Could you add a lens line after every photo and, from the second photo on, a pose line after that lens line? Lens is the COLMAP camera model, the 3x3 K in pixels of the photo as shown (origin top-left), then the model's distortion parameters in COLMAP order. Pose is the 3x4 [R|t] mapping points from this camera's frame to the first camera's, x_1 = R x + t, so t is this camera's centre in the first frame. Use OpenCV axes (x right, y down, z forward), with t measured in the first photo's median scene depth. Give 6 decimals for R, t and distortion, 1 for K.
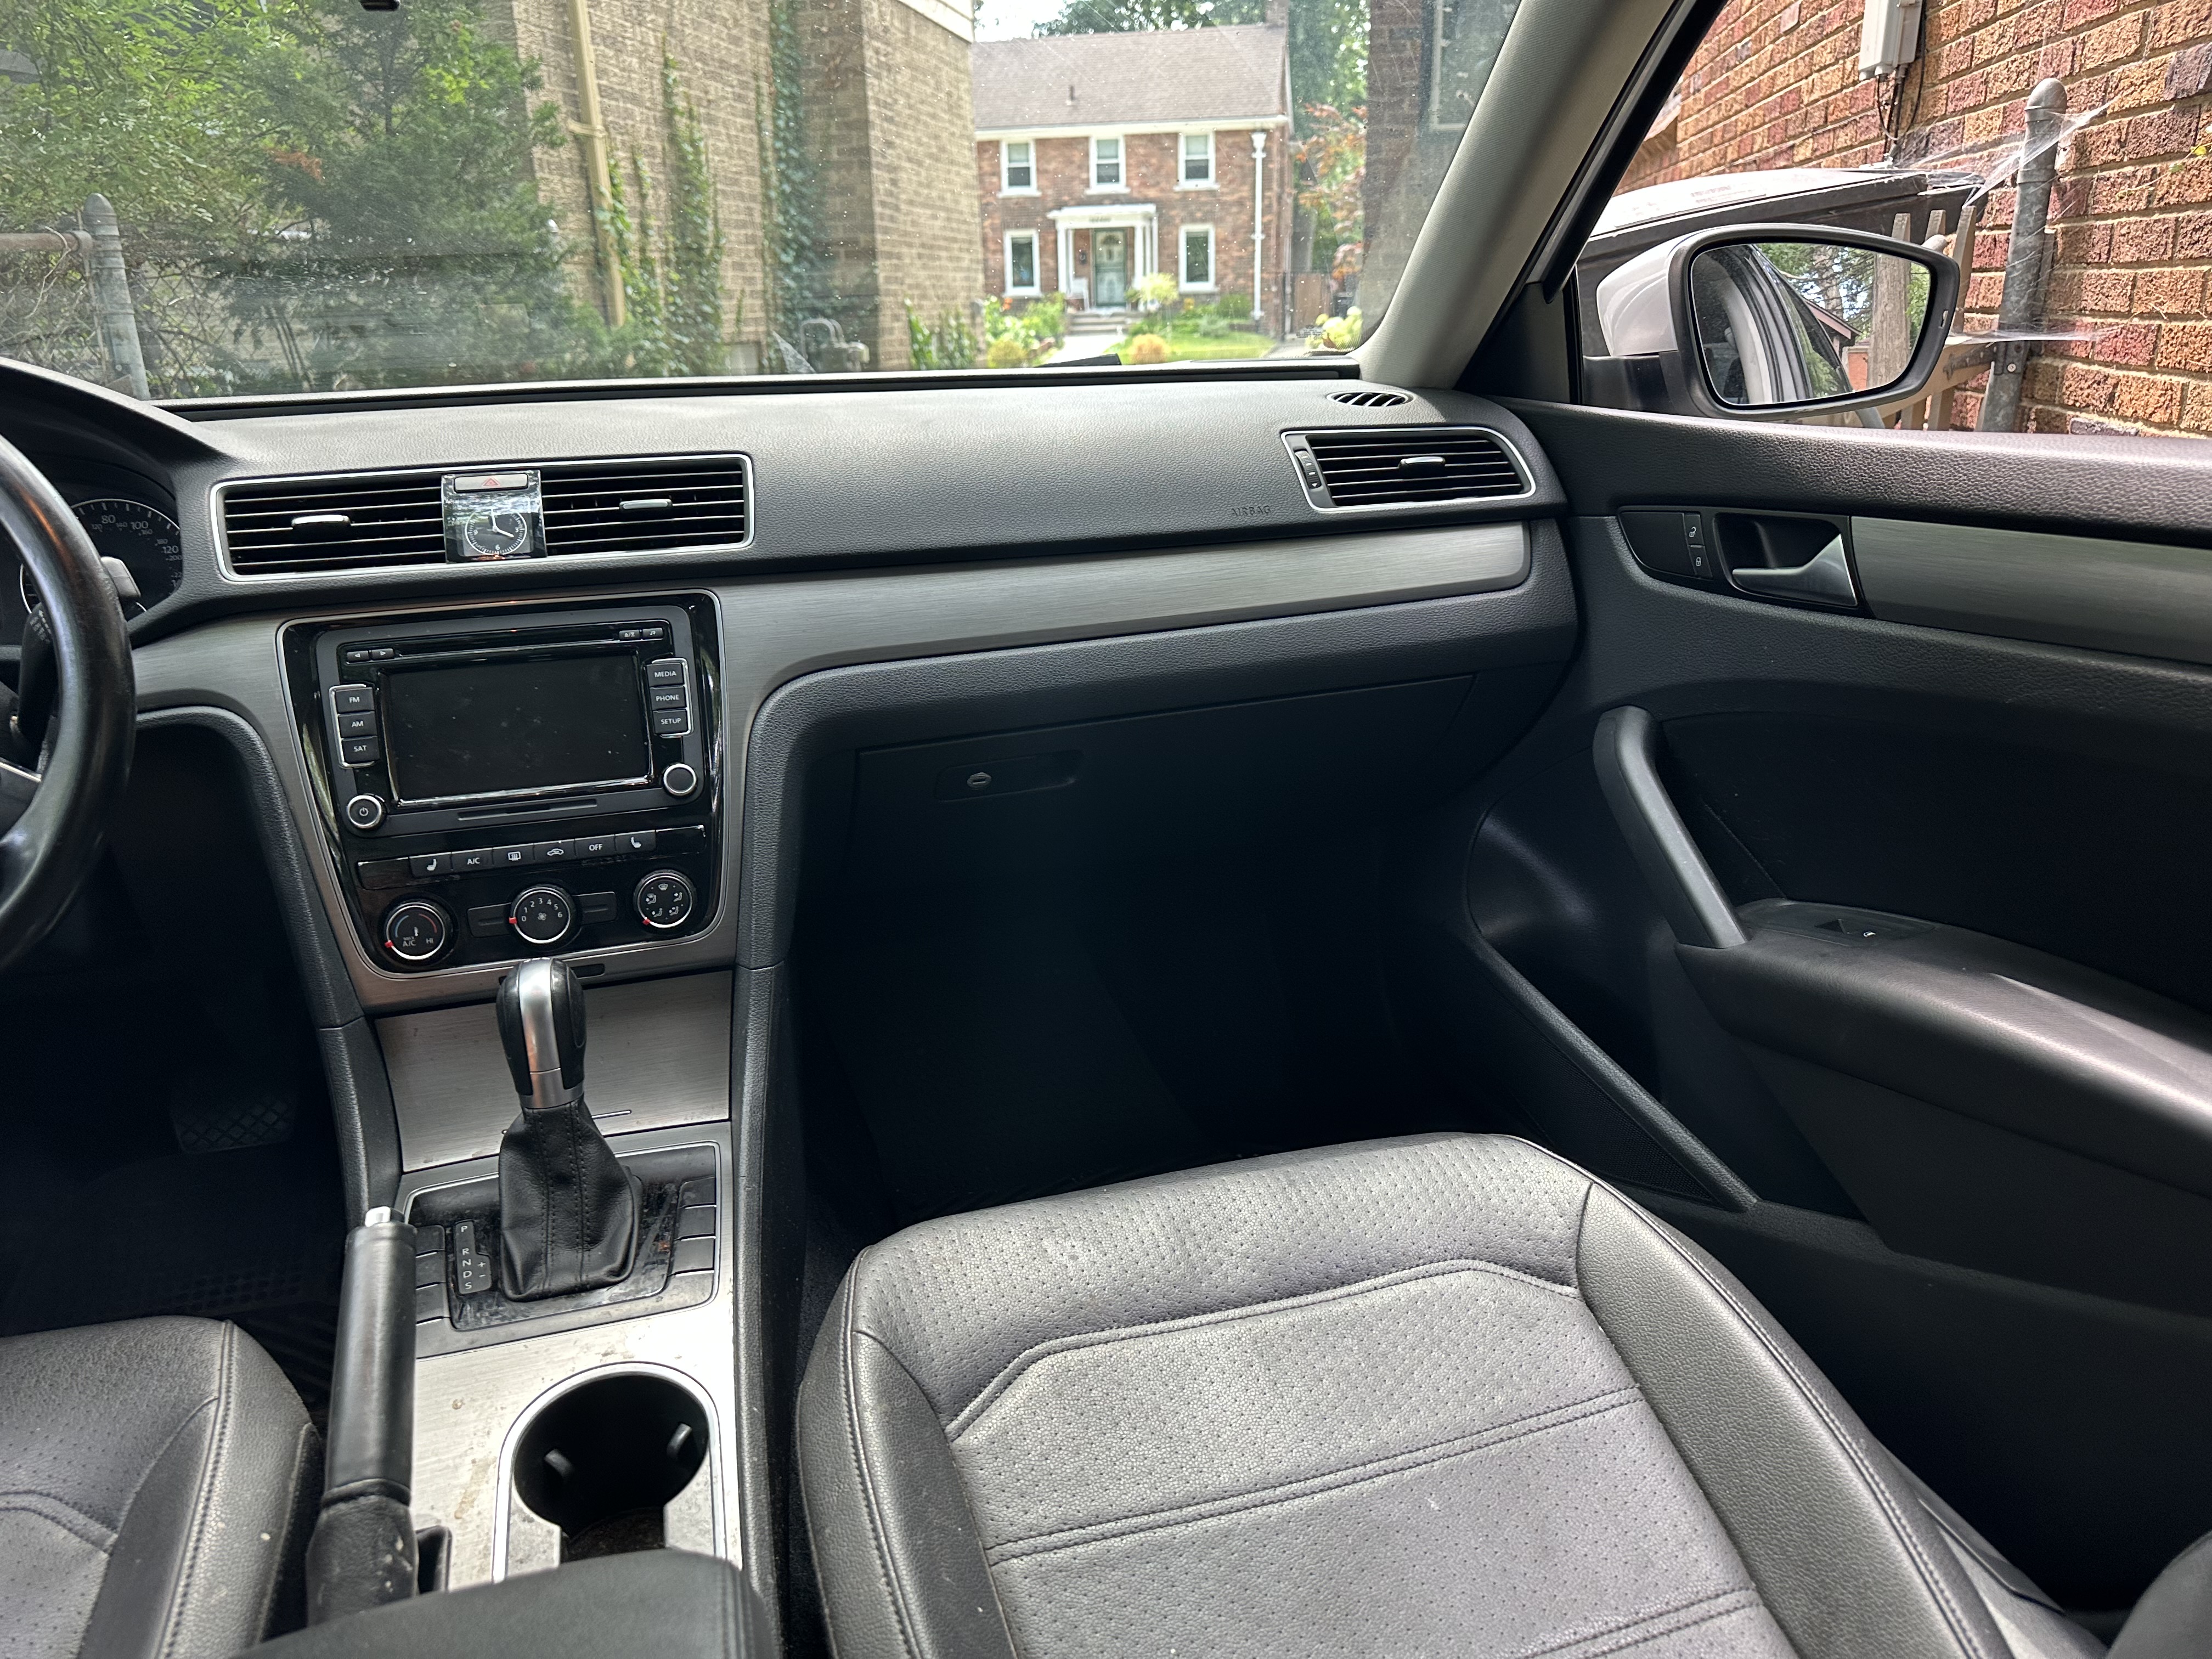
lens RADIAL K [[1563.7, 0, 1085.6], [0, 1563.7, 844.8], [0, 0, 1]] dist [0.043805, -0.055862]
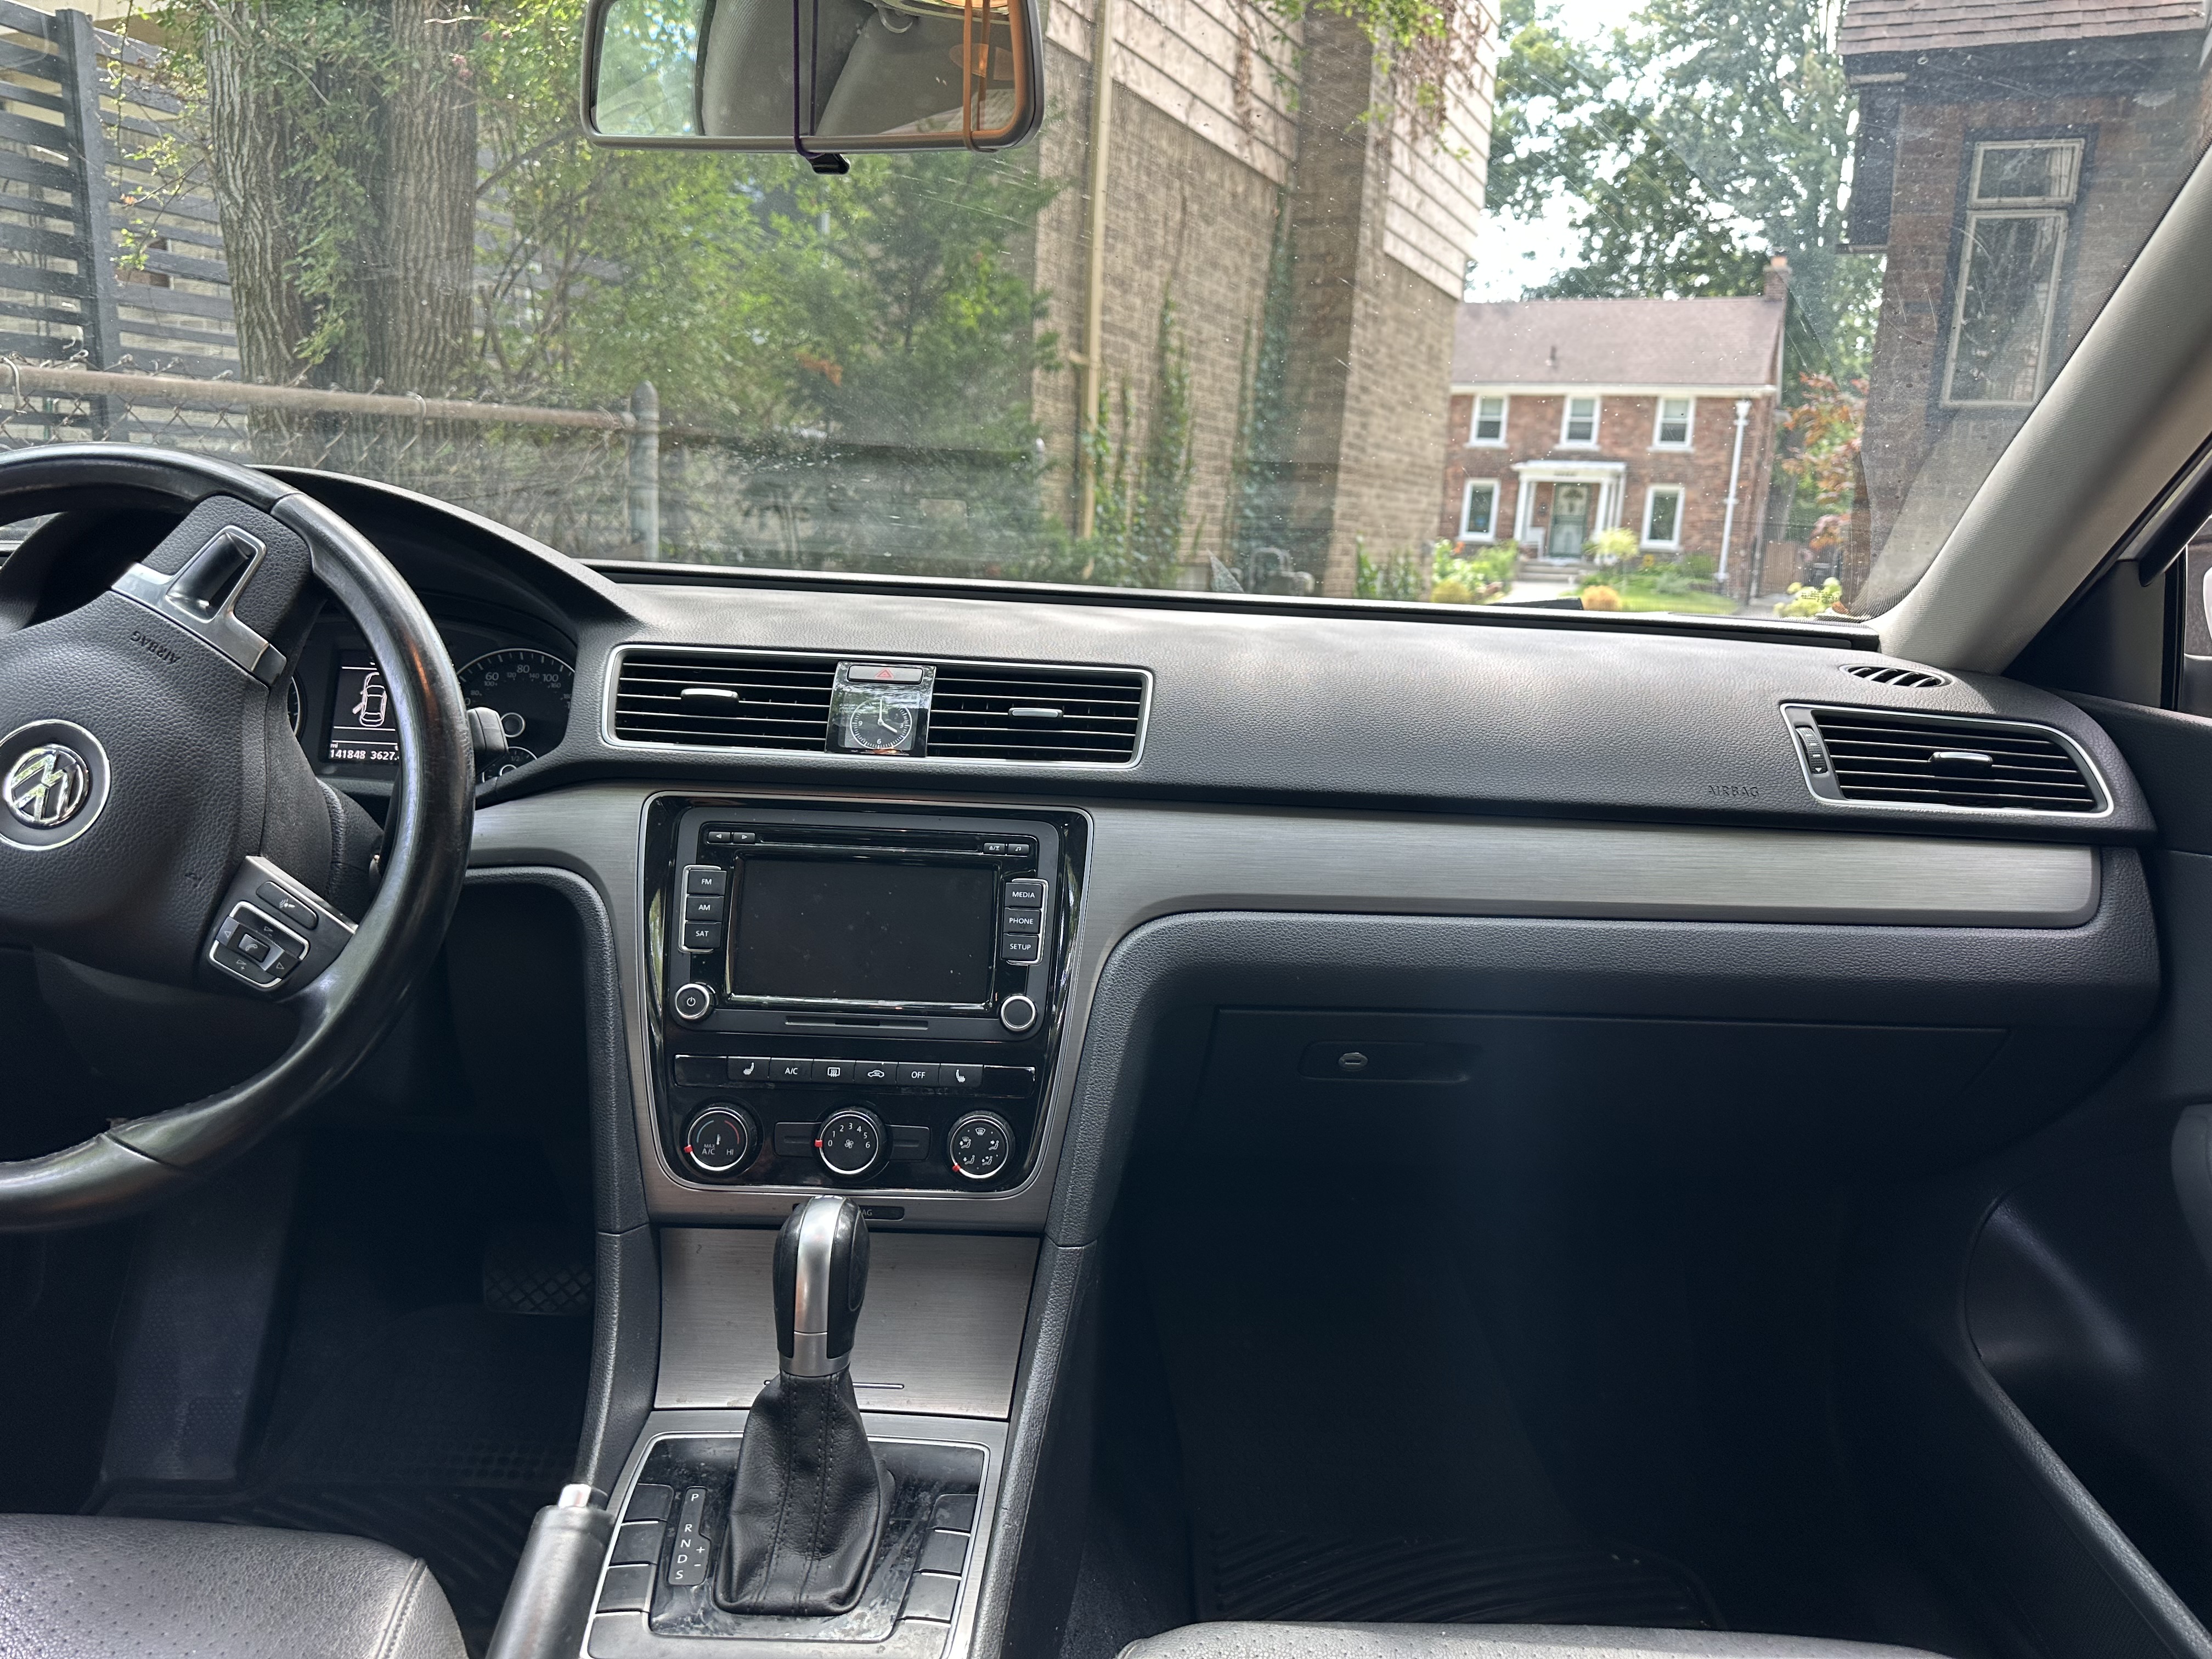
lens RADIAL K [[1563.7, 0, 1113.2], [0, 1563.7, 858.9], [0, 0, 1]] dist [0.043805, -0.055862]
pose [[0.963183, 0.127949, -0.236447, -0.008345], [-0.157278, 0.981455, -0.109587, -0.035809], [0.218040, 0.142740, 0.965445, 0.128354]]
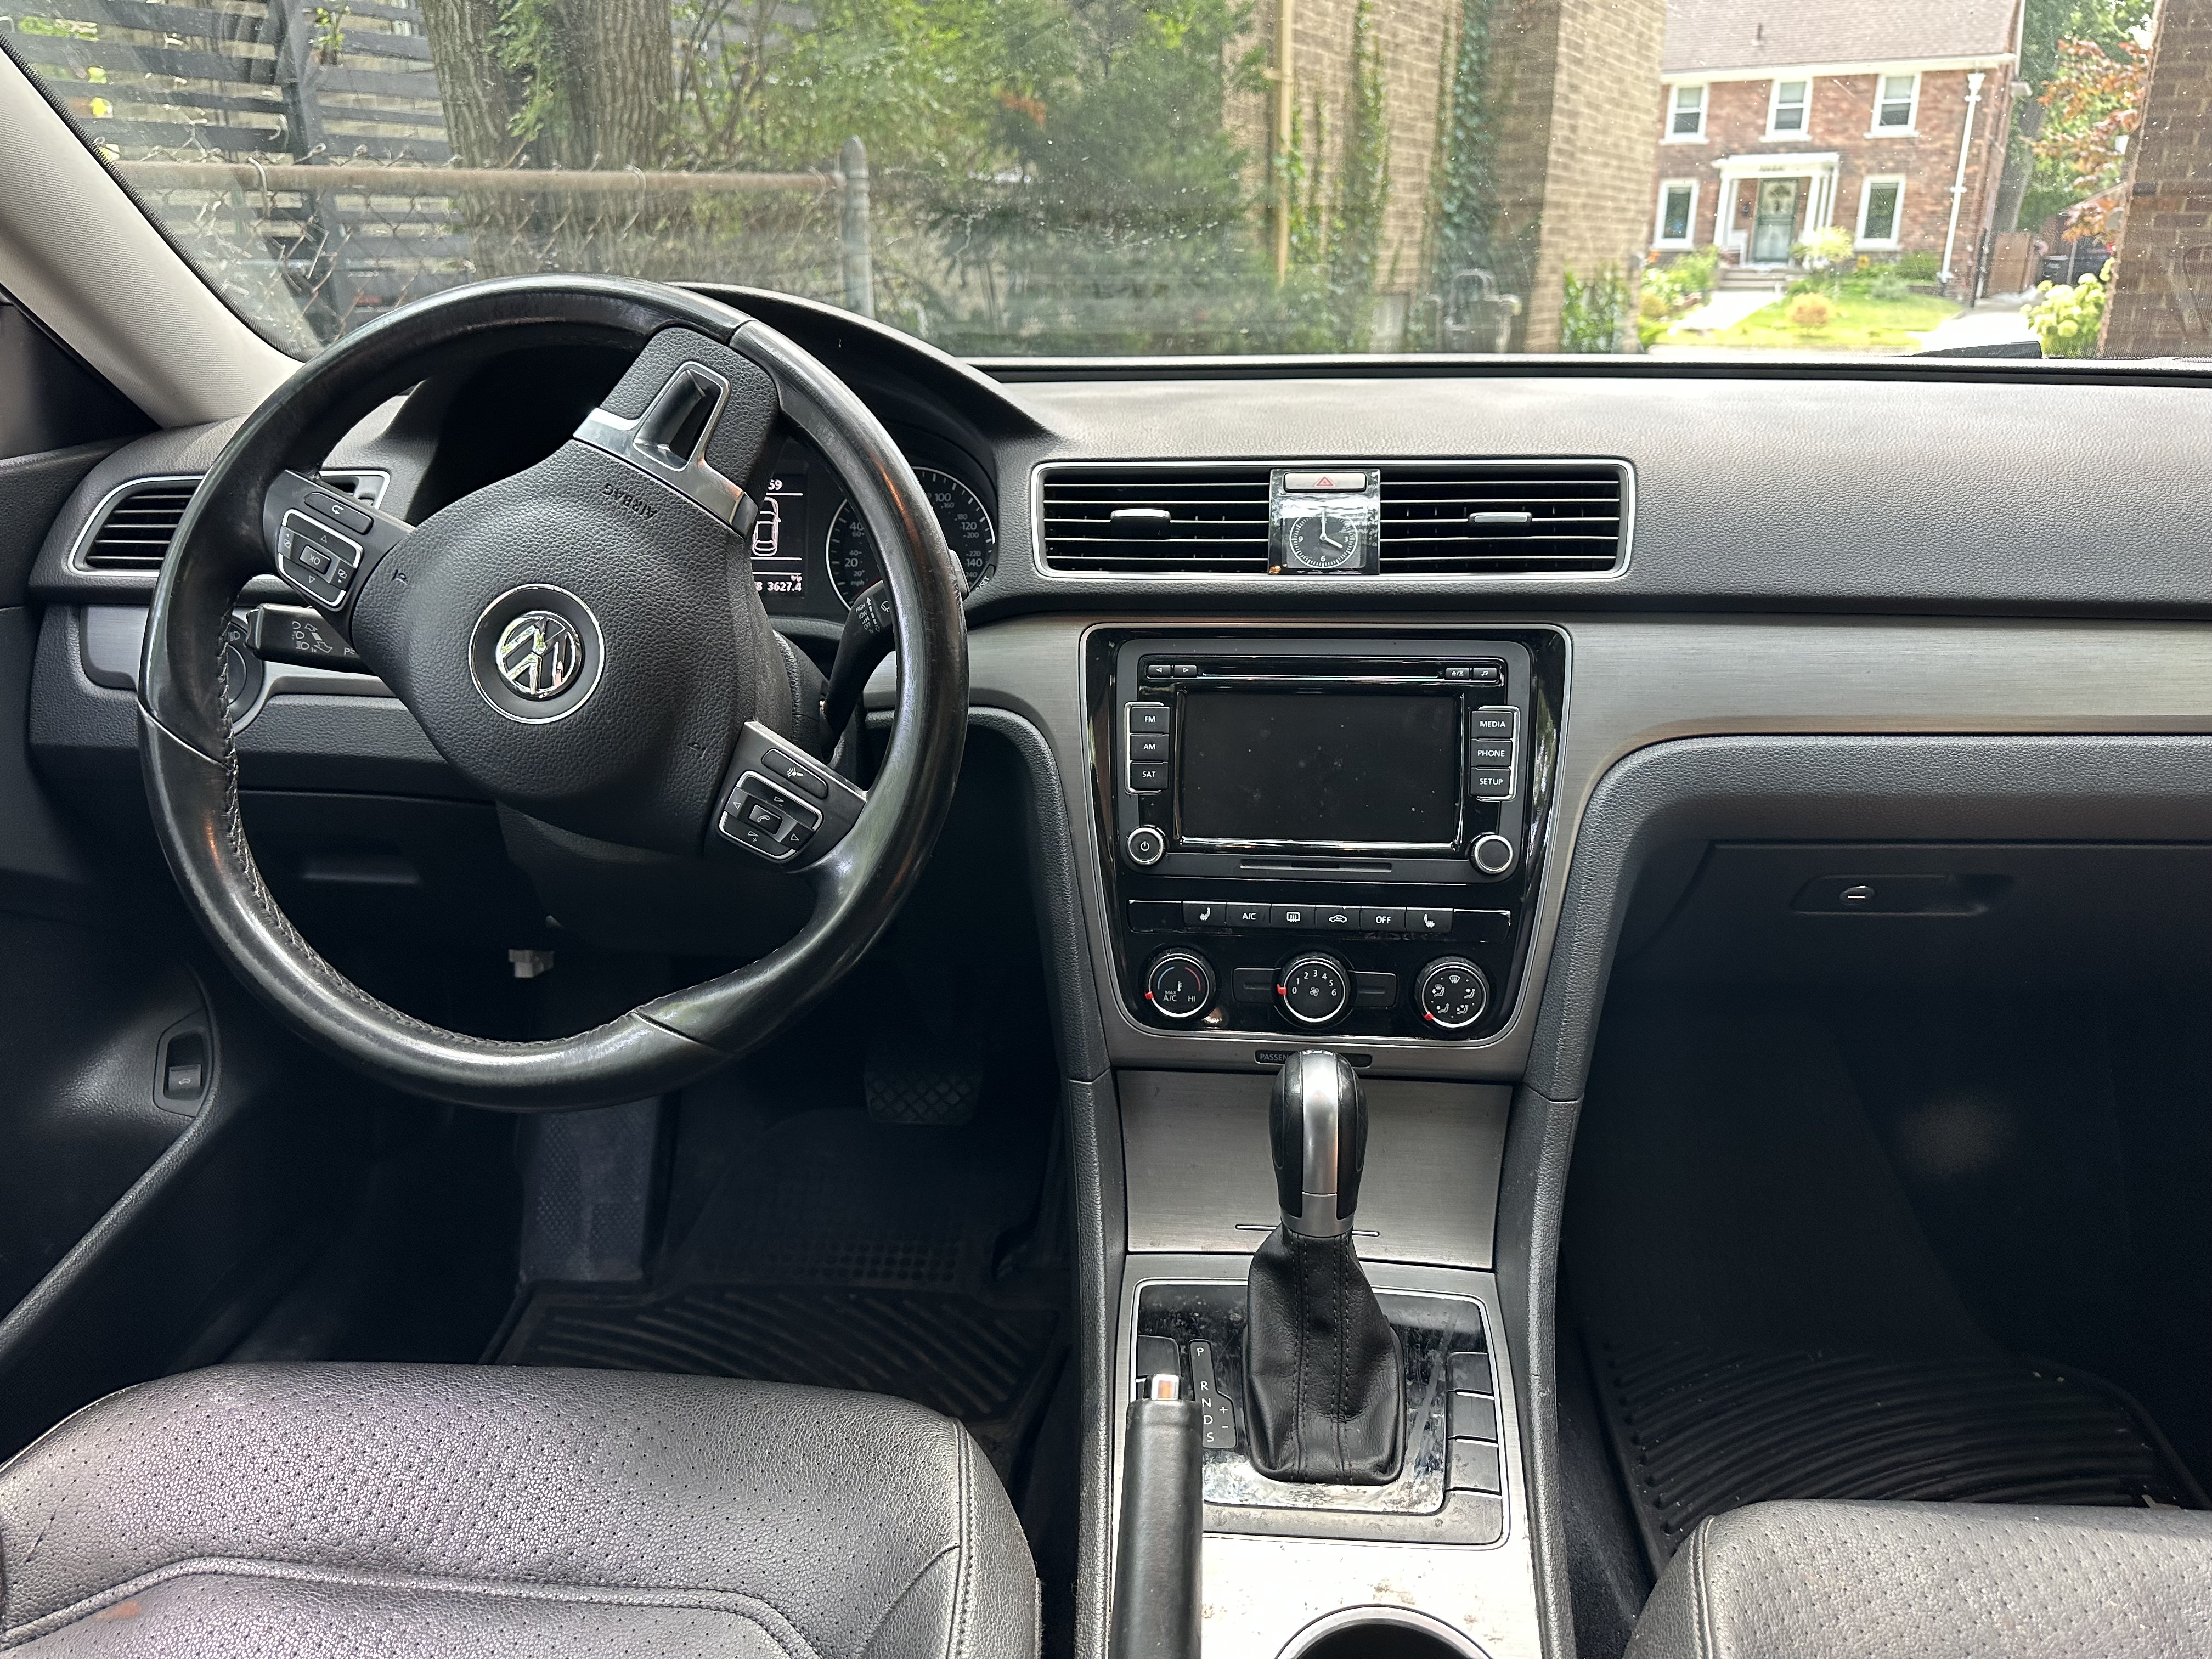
lens RADIAL K [[1563.7, 0, 1124.2], [0, 1563.7, 826.9], [0, 0, 1]] dist [0.043805, -0.055862]
pose [[0.939240, 0.141186, -0.312882, -0.167222], [-0.135226, 0.989975, 0.040783, -0.056523], [0.315503, 0.004005, 0.948916, 0.139630]]
